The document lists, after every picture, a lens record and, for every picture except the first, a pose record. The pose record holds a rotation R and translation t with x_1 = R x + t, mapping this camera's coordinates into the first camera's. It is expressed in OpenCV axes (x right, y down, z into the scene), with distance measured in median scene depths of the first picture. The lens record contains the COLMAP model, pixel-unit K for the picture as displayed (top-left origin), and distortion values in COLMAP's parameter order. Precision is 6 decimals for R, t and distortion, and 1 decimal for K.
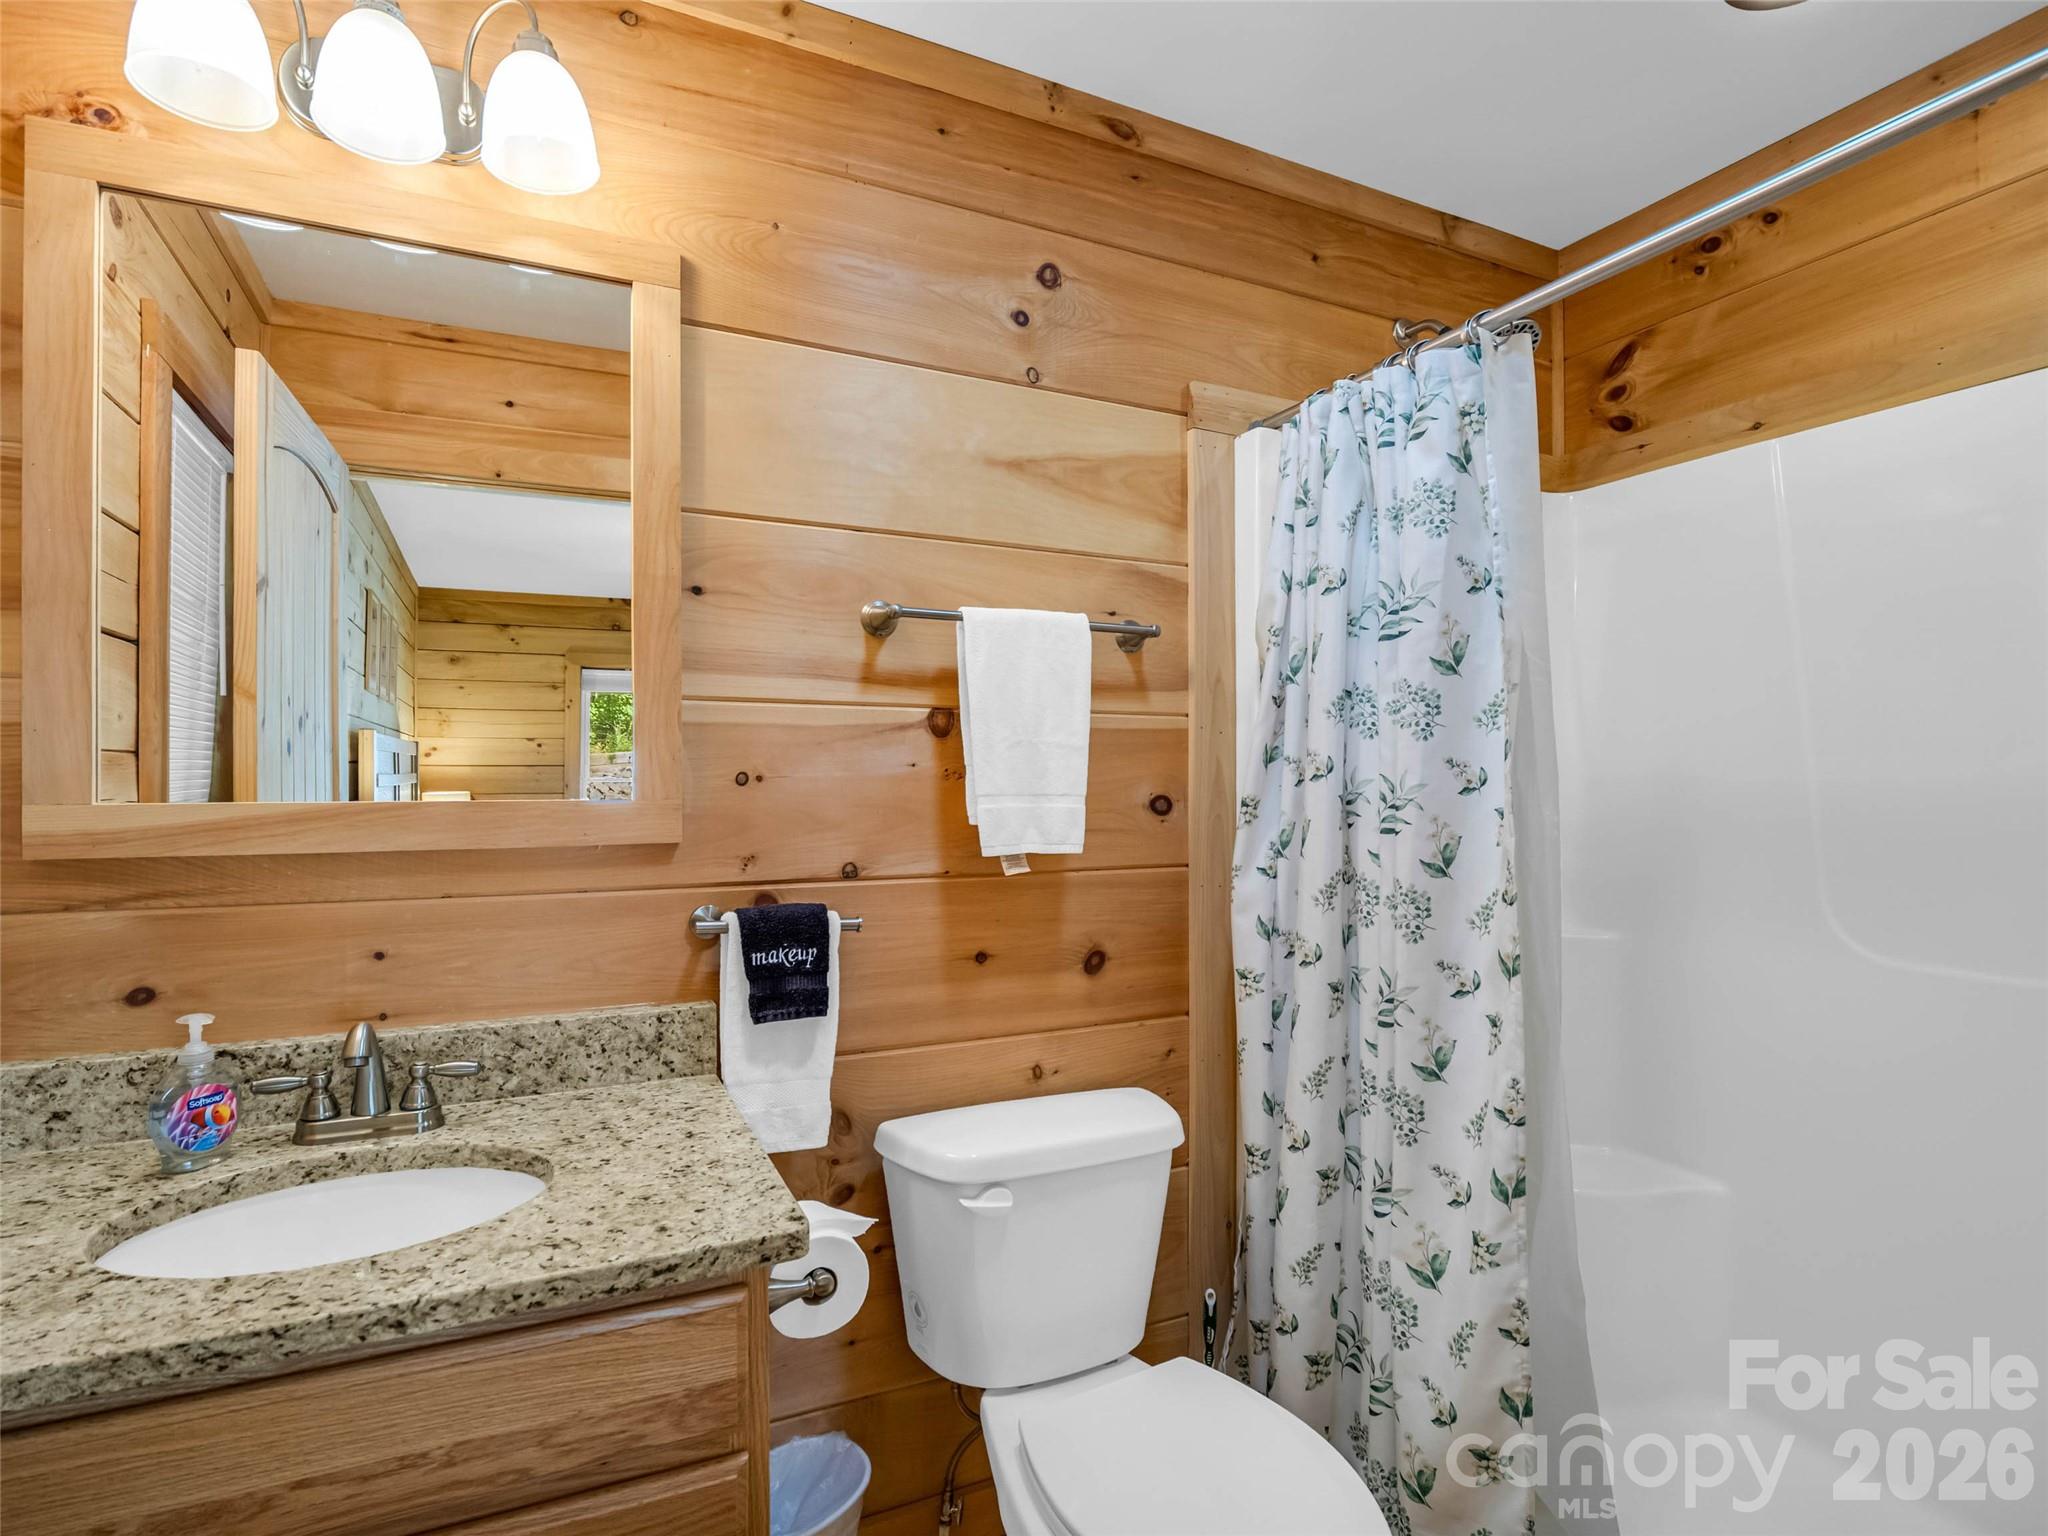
lens RADIAL K [[965.0, 0, 1024.0], [0, 965.0, 768.0], [0, 0, 1]] dist [-0.001831, -0.000086]
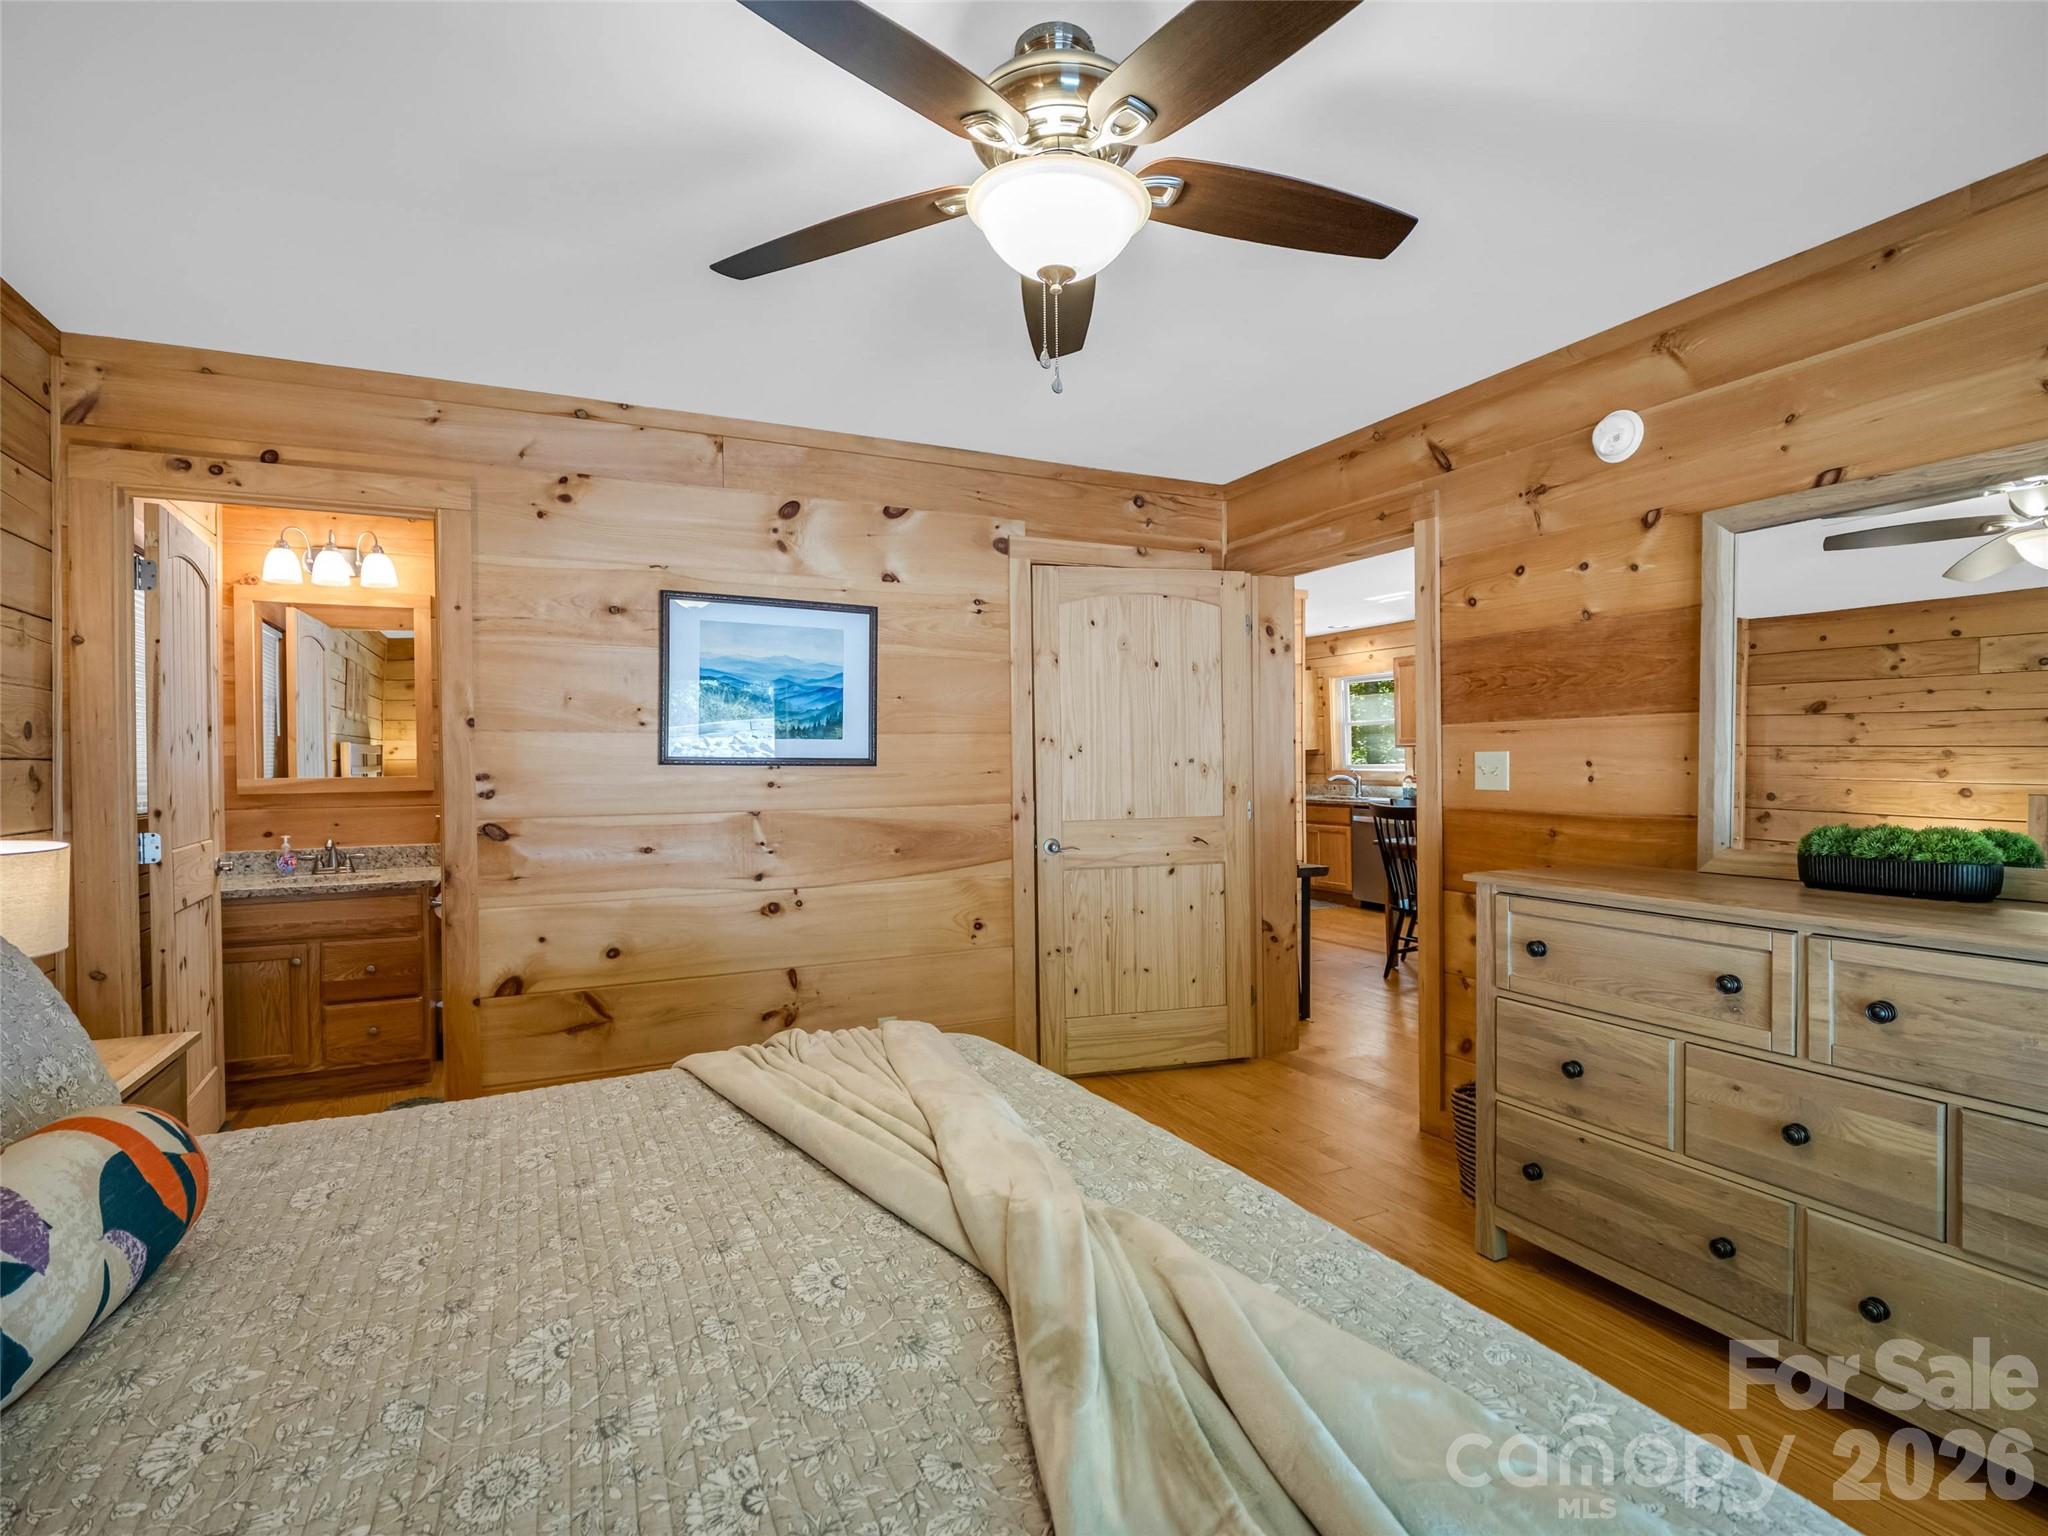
lens RADIAL K [[990.8, 0, 1017.9], [0, 990.8, 766.6], [0, 0, 1]] dist [-0.008108, -0.006601]
pose [[0.999816, -0.007812, -0.017530, 1.668200], [0.008059, 0.999868, 0.014074, -0.031235], [0.017418, -0.014213, 0.999747, -2.251711]]
